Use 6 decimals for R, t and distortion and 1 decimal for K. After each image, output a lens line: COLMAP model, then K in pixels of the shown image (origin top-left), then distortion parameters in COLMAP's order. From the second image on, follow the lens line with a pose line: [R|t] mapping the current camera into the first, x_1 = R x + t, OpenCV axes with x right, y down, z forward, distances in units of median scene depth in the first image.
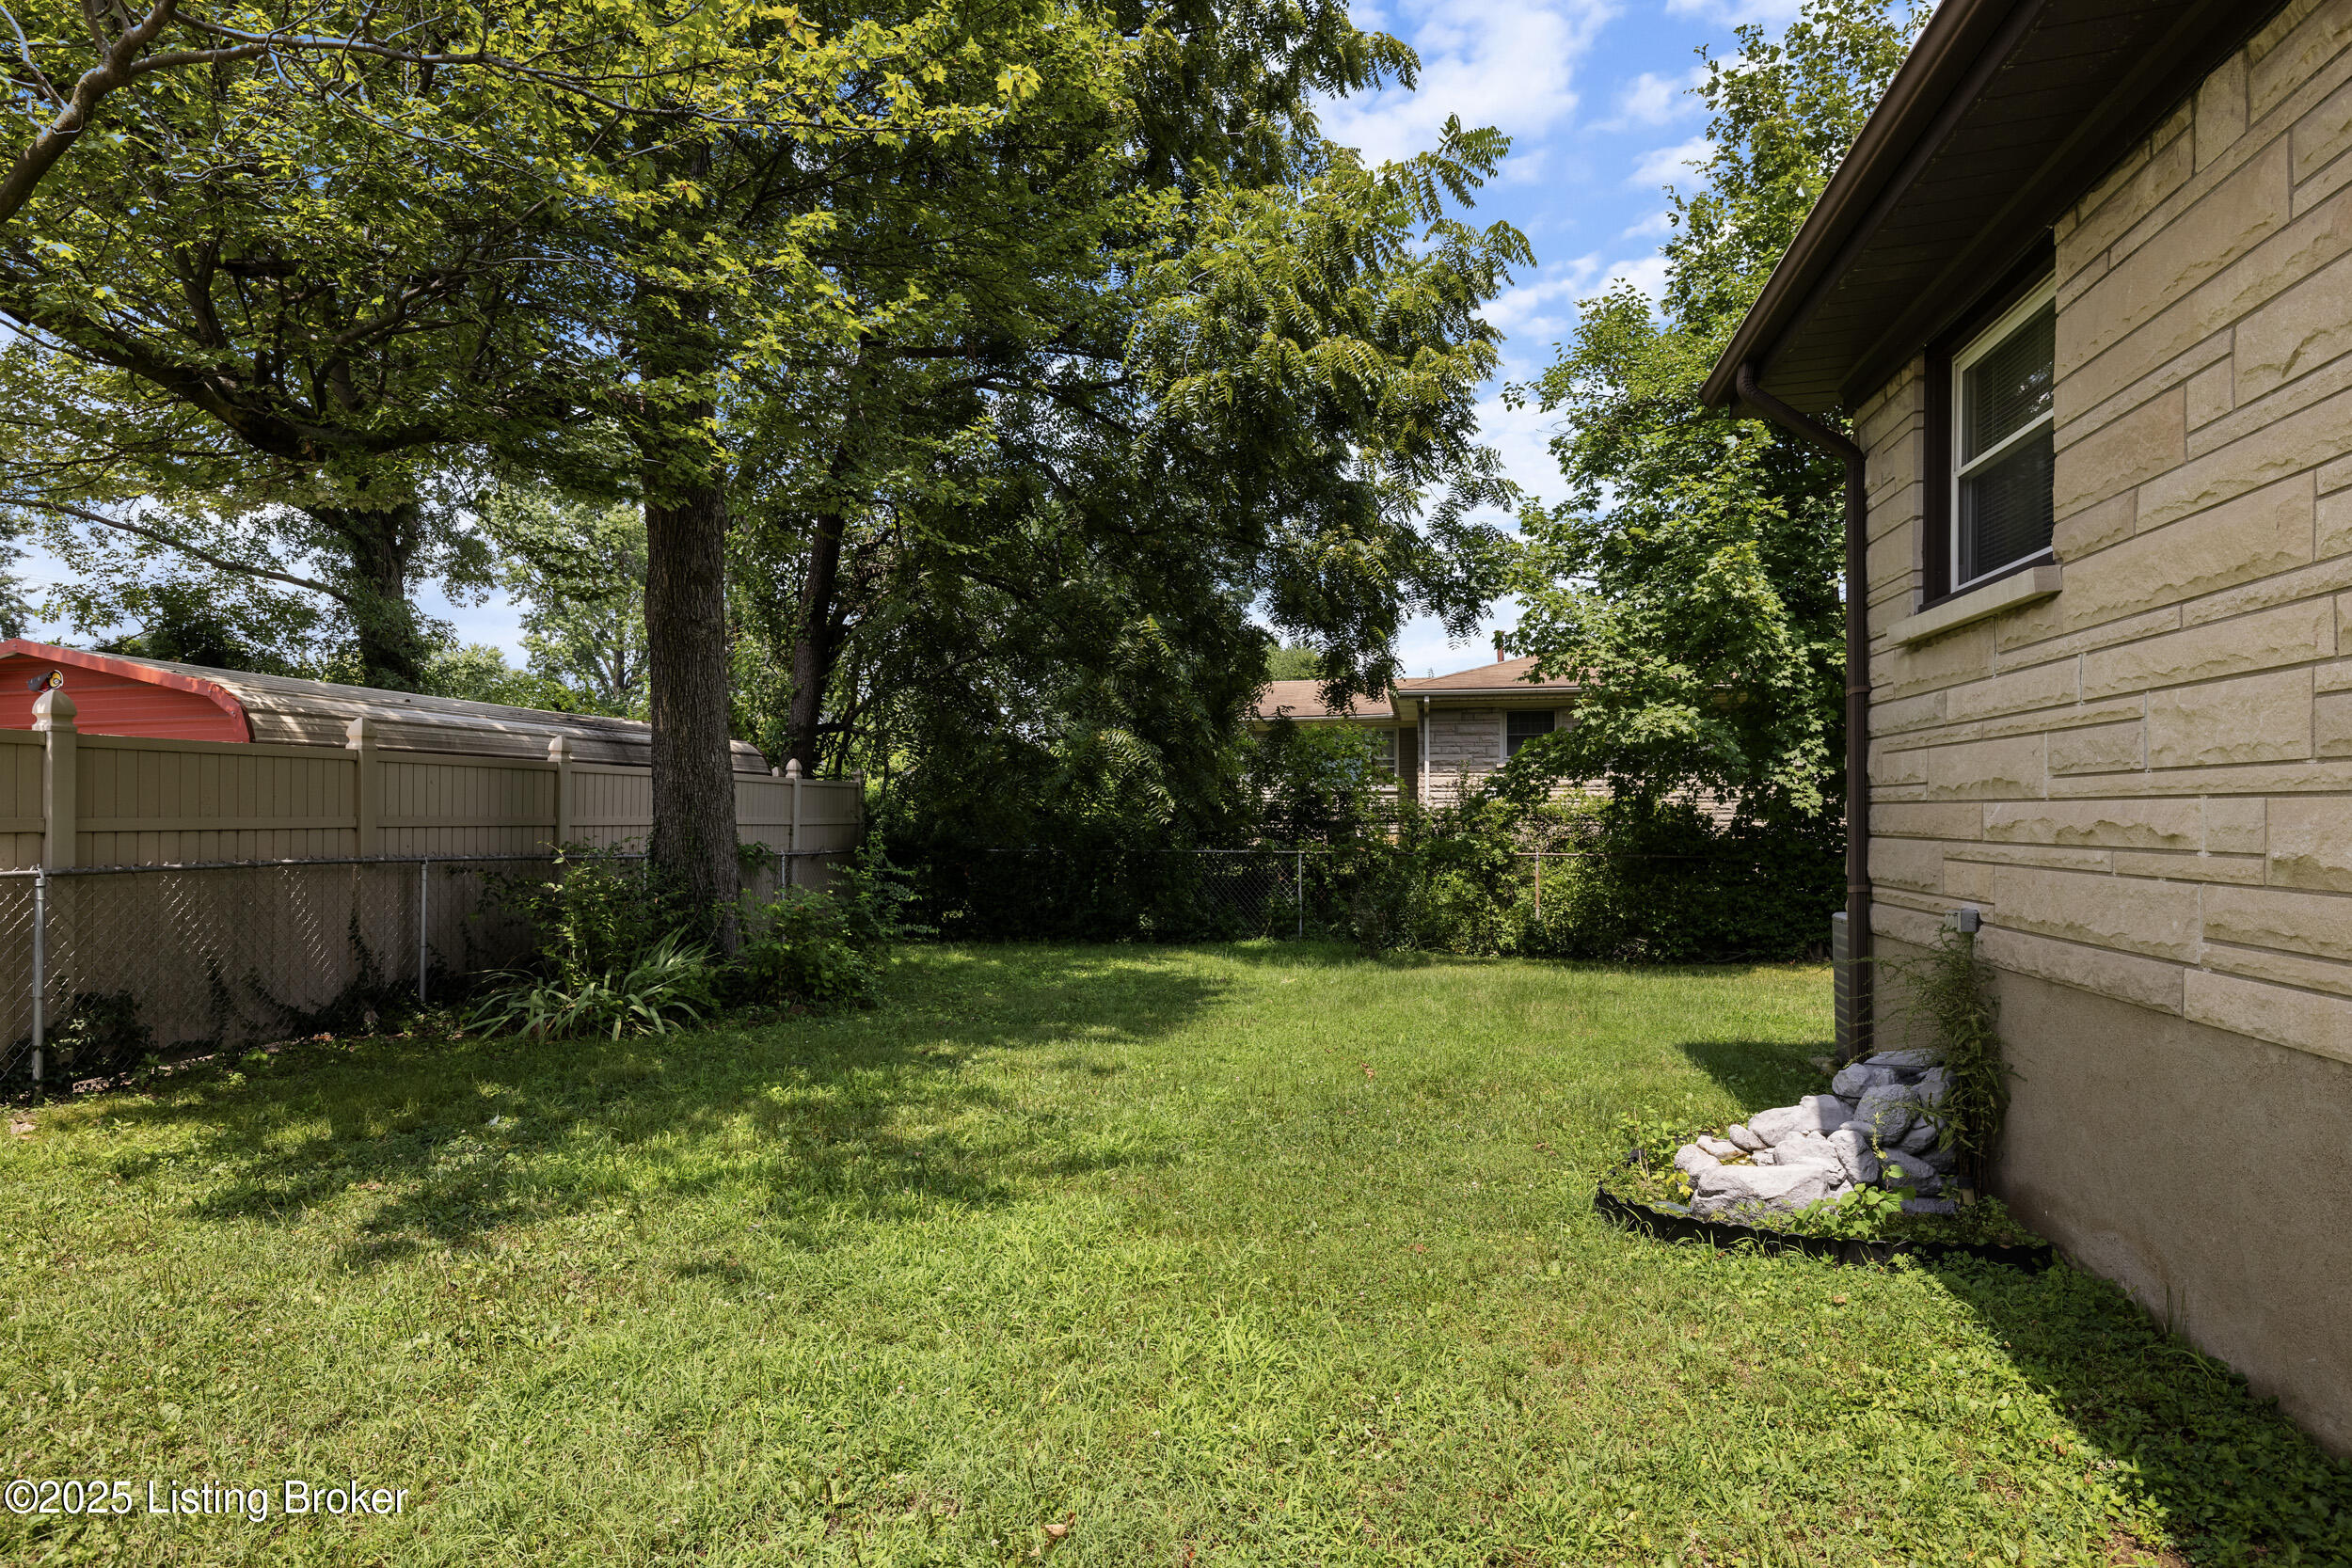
lens RADIAL K [[1271.6, 0, 1174.6], [0, 1271.6, 826.7], [0, 0, 1]] dist [0.001629, 0.000781]
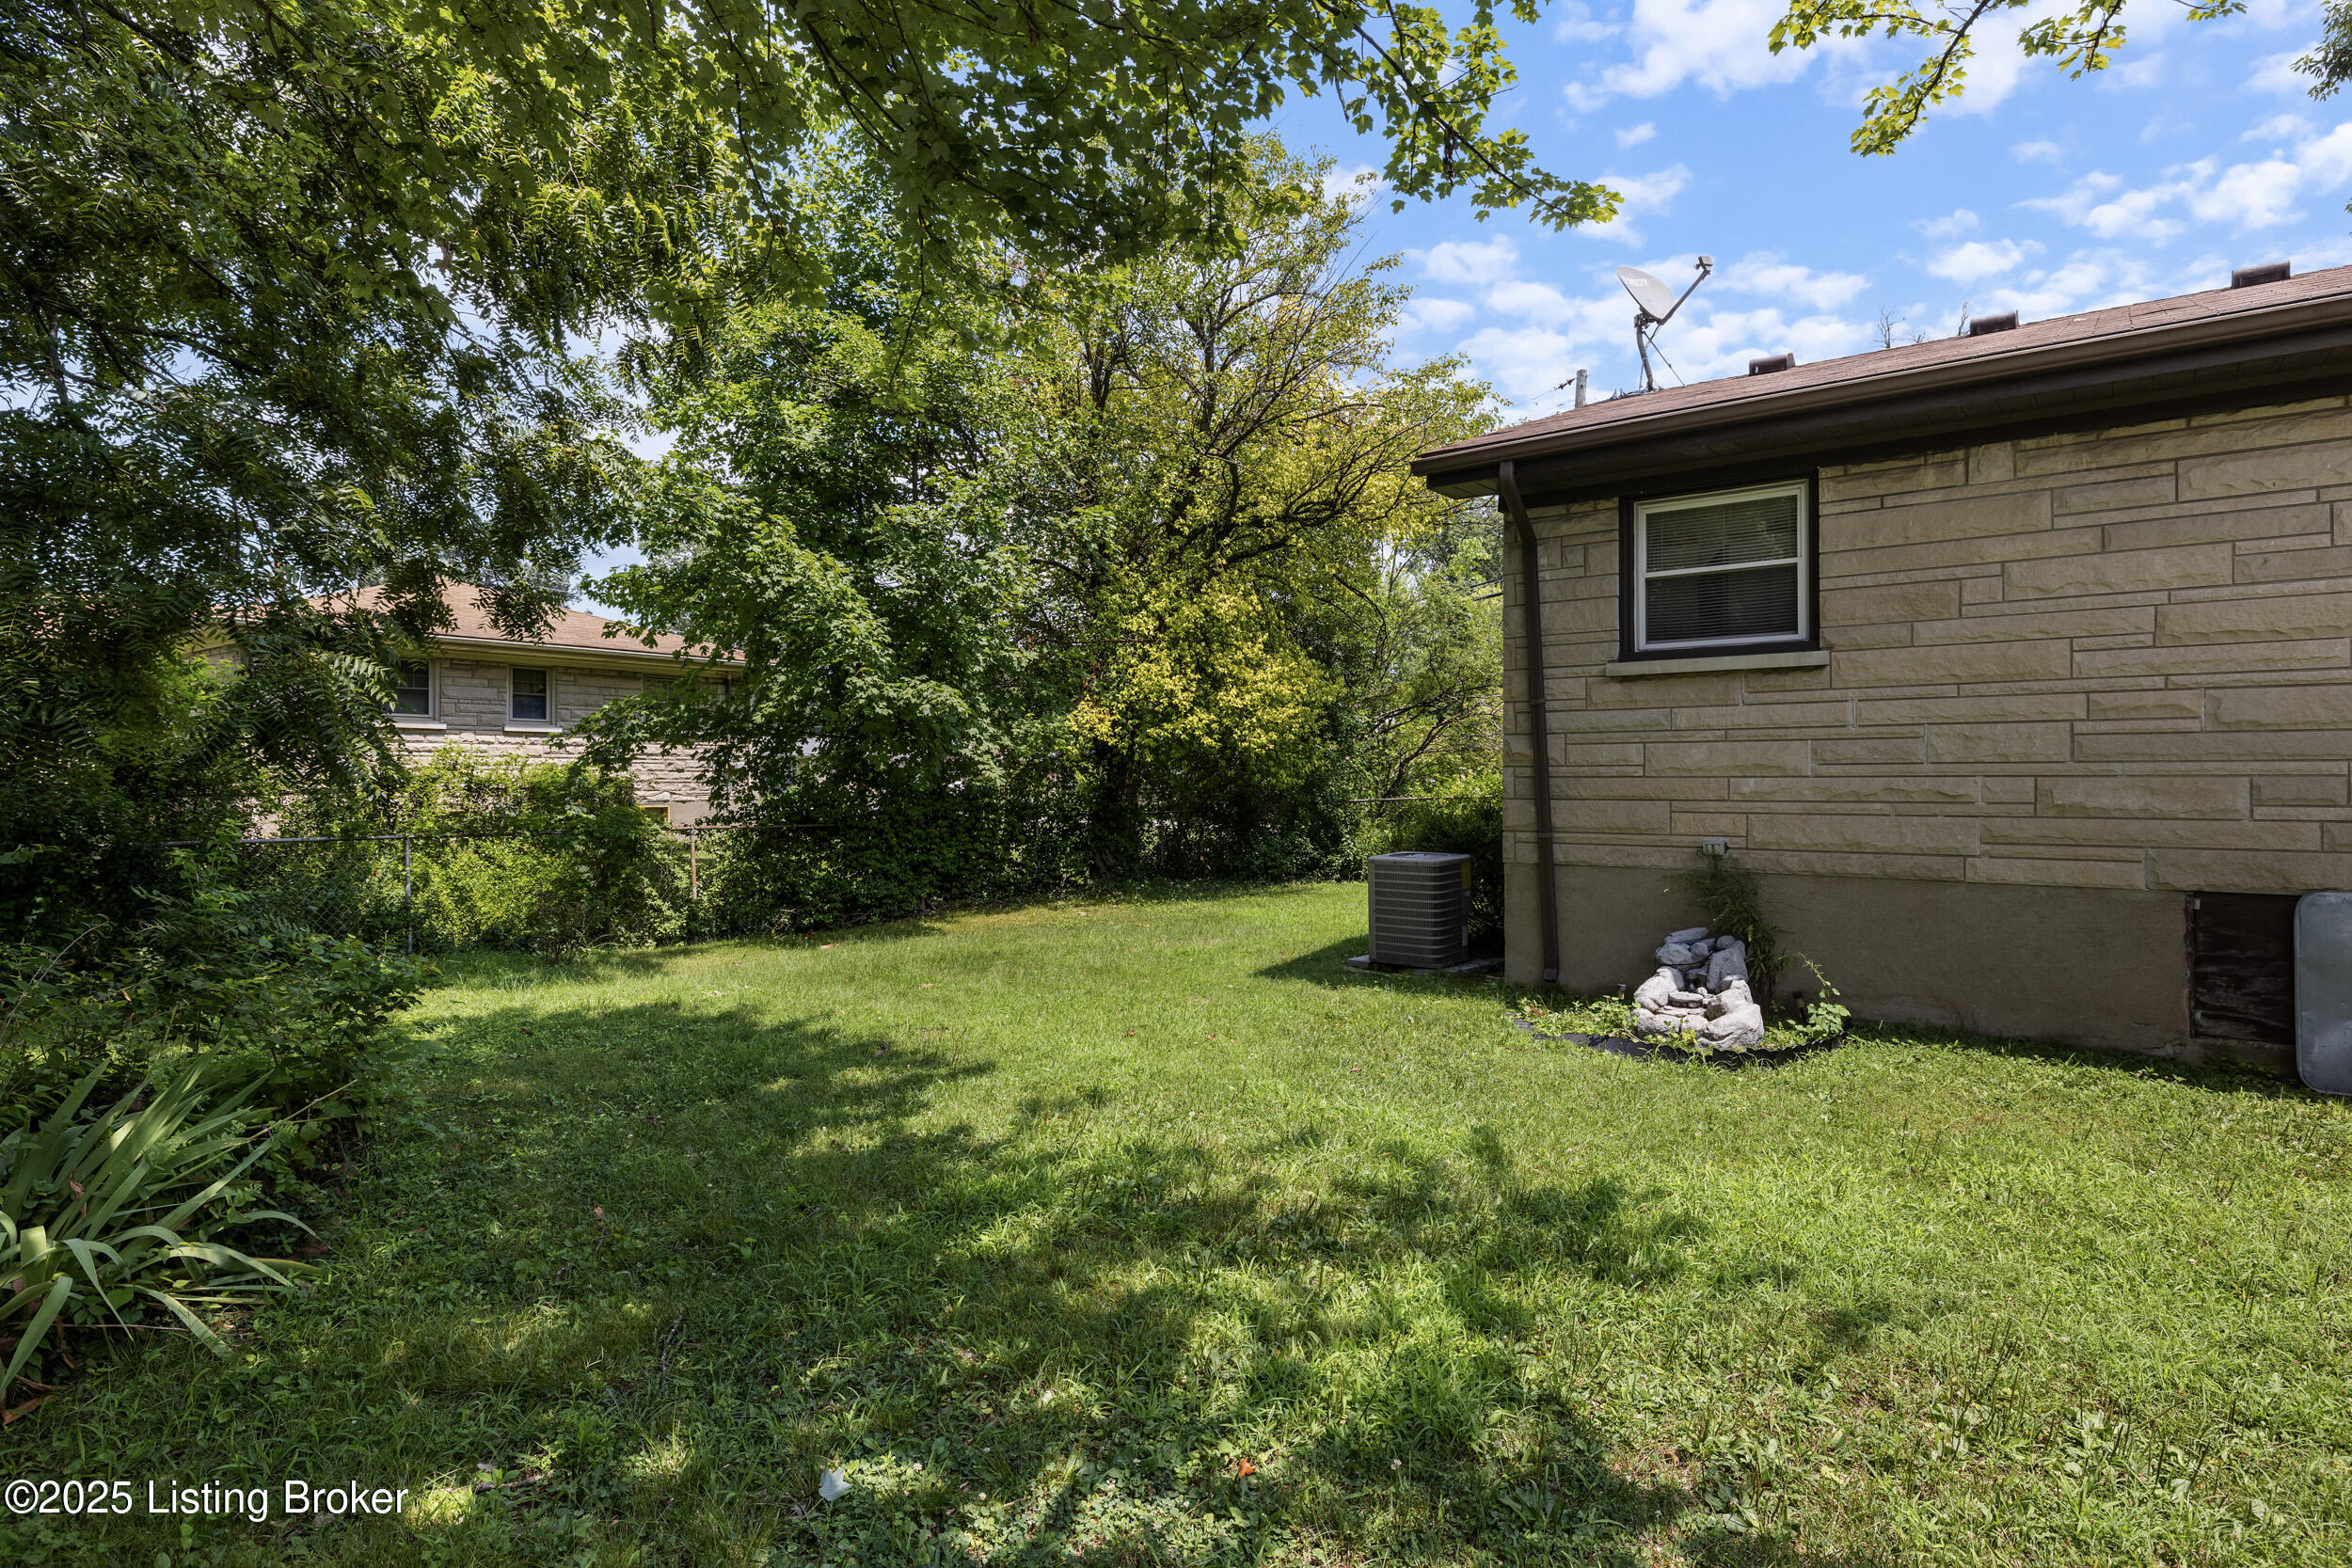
lens RADIAL K [[1228.4, 0, 1176.0], [0, 1228.4, 784.0], [0, 0, 1]] dist [-0.001471, -0.000218]
pose [[0.430230, -0.002062, 0.902717, -1.067583], [0.011484, 0.999929, -0.003189, -0.012893], [-0.902646, 0.011739, 0.430223, 0.866022]]
